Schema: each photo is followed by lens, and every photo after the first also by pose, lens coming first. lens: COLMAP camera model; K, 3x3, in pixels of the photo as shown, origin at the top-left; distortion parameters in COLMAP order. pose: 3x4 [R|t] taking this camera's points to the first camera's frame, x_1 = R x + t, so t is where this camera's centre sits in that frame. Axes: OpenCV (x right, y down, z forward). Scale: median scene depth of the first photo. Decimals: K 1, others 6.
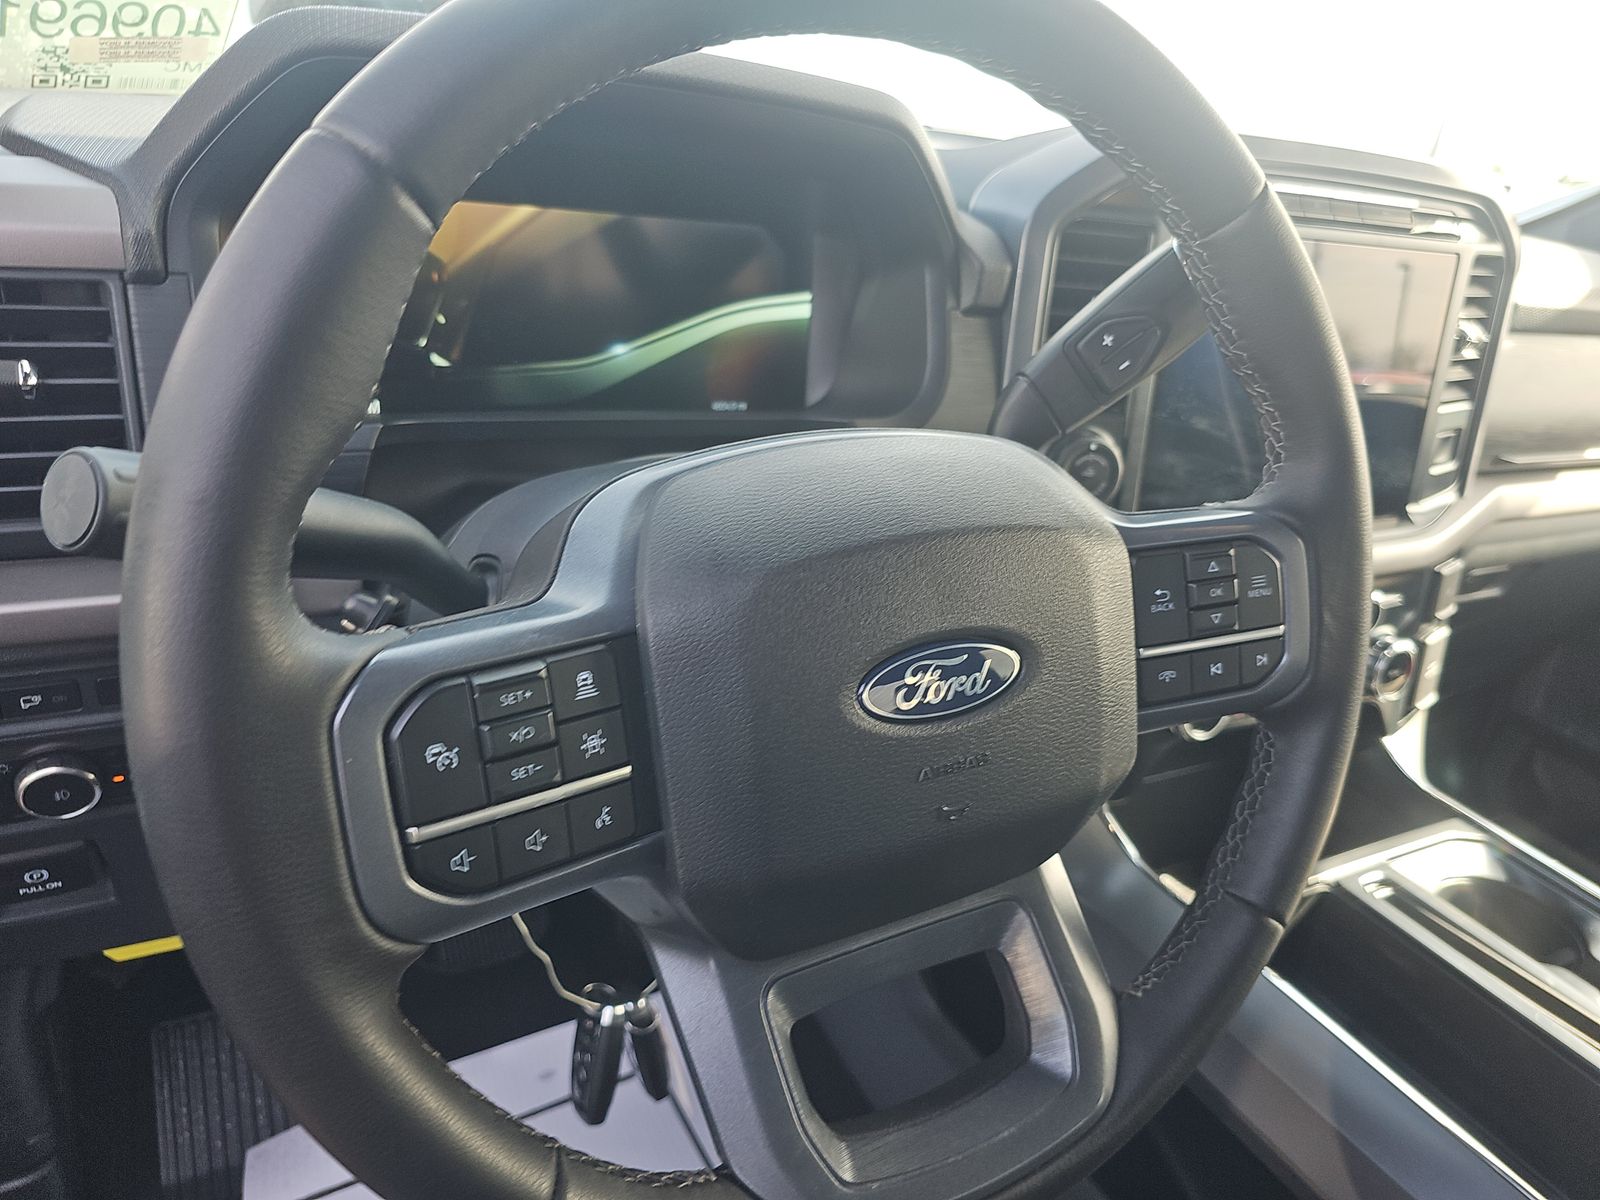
lens RADIAL K [[1097.4, 0, 804.2], [0, 1097.4, 592.8], [0, 0, 1]] dist [0.028157, -0.030518]
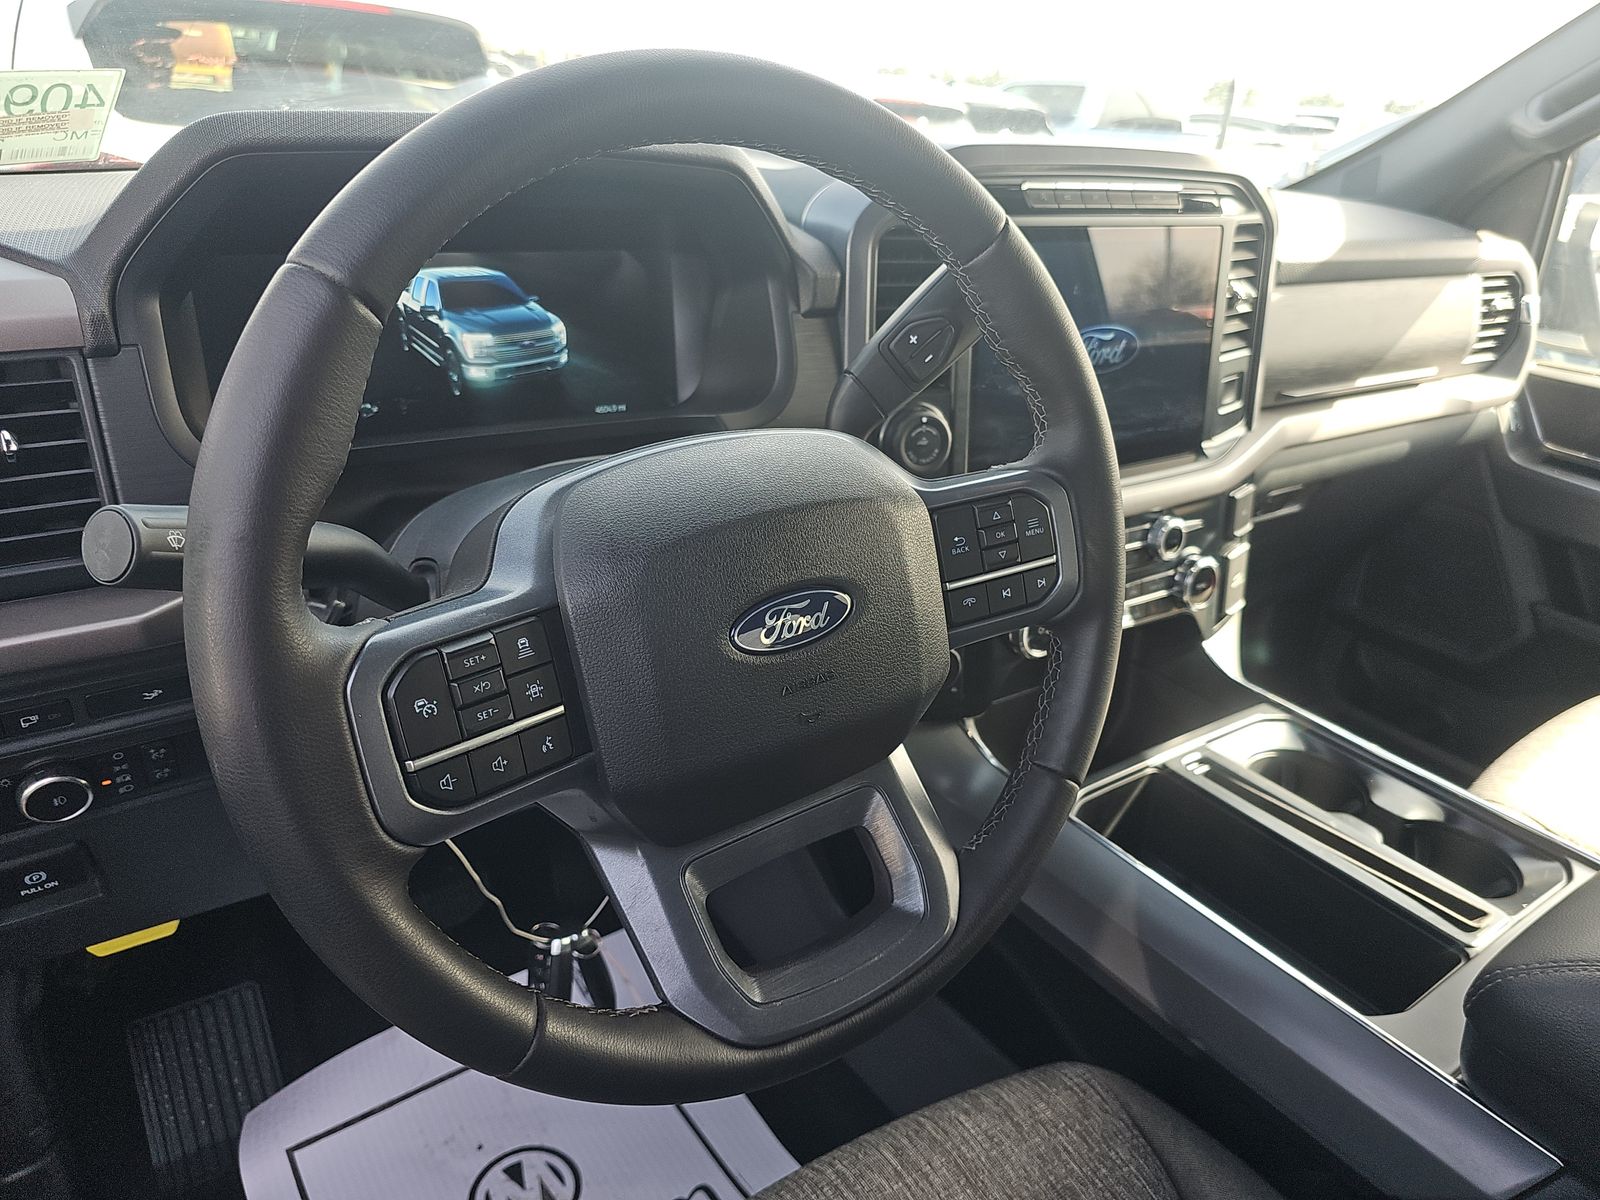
lens RADIAL K [[1097.4, 0, 801.5], [0, 1097.4, 580.2], [0, 0, 1]] dist [0.028157, -0.030518]
pose [[0.991573, -0.095704, 0.087320, 0.017091], [0.094261, 0.995336, 0.020509, 0.003760], [-0.088875, -0.012106, 0.995969, -0.226605]]
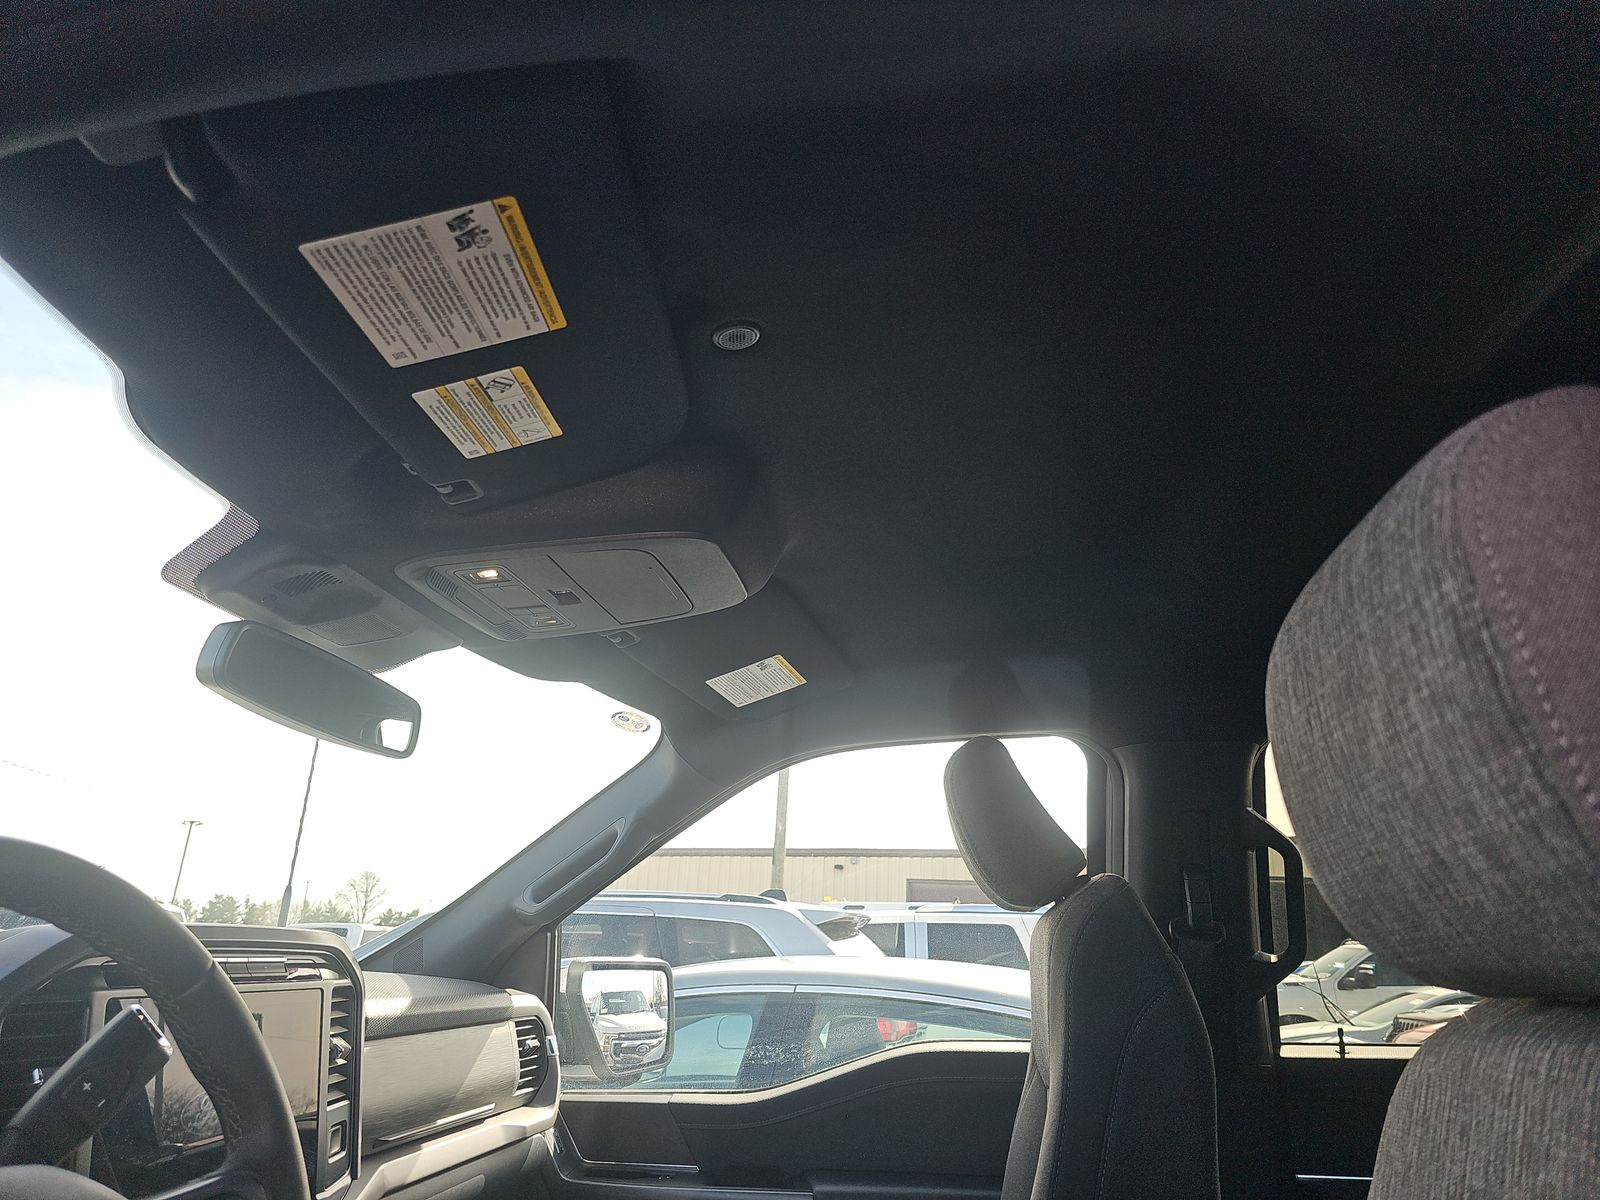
lens RADIAL K [[1097.4, 0, 810.3], [0, 1097.4, 577.2], [0, 0, 1]] dist [0.028157, -0.030518]
pose [[0.601005, 0.155856, 0.783902, -0.354400], [0.362568, 0.820912, -0.441189, 0.177491], [-0.712276, 0.549375, 0.436863, -0.564810]]
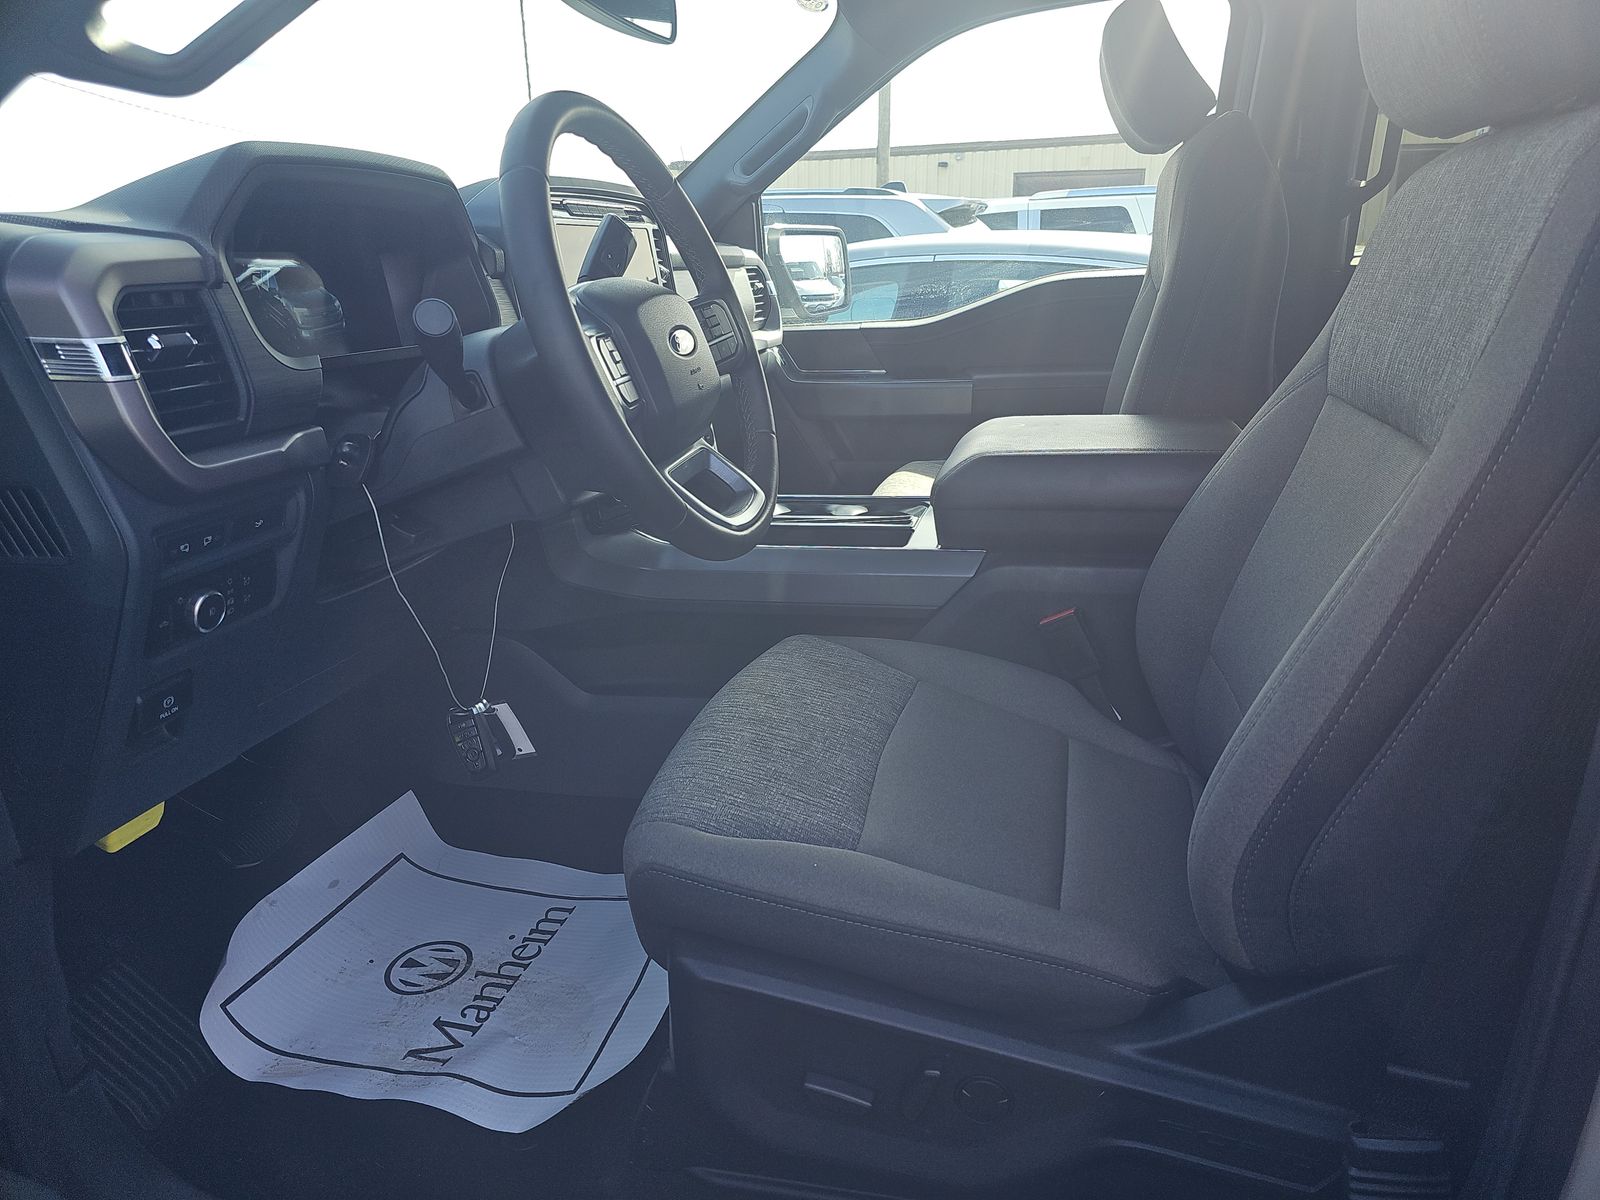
lens RADIAL K [[1097.4, 0, 810.3], [0, 1097.4, 611.5], [0, 0, 1]] dist [0.028157, -0.030518]
pose [[0.661031, -0.353361, 0.661947, -1.257599], [0.391577, 0.914976, 0.097399, 0.401224], [-0.640083, 0.194819, 0.743196, -0.867294]]
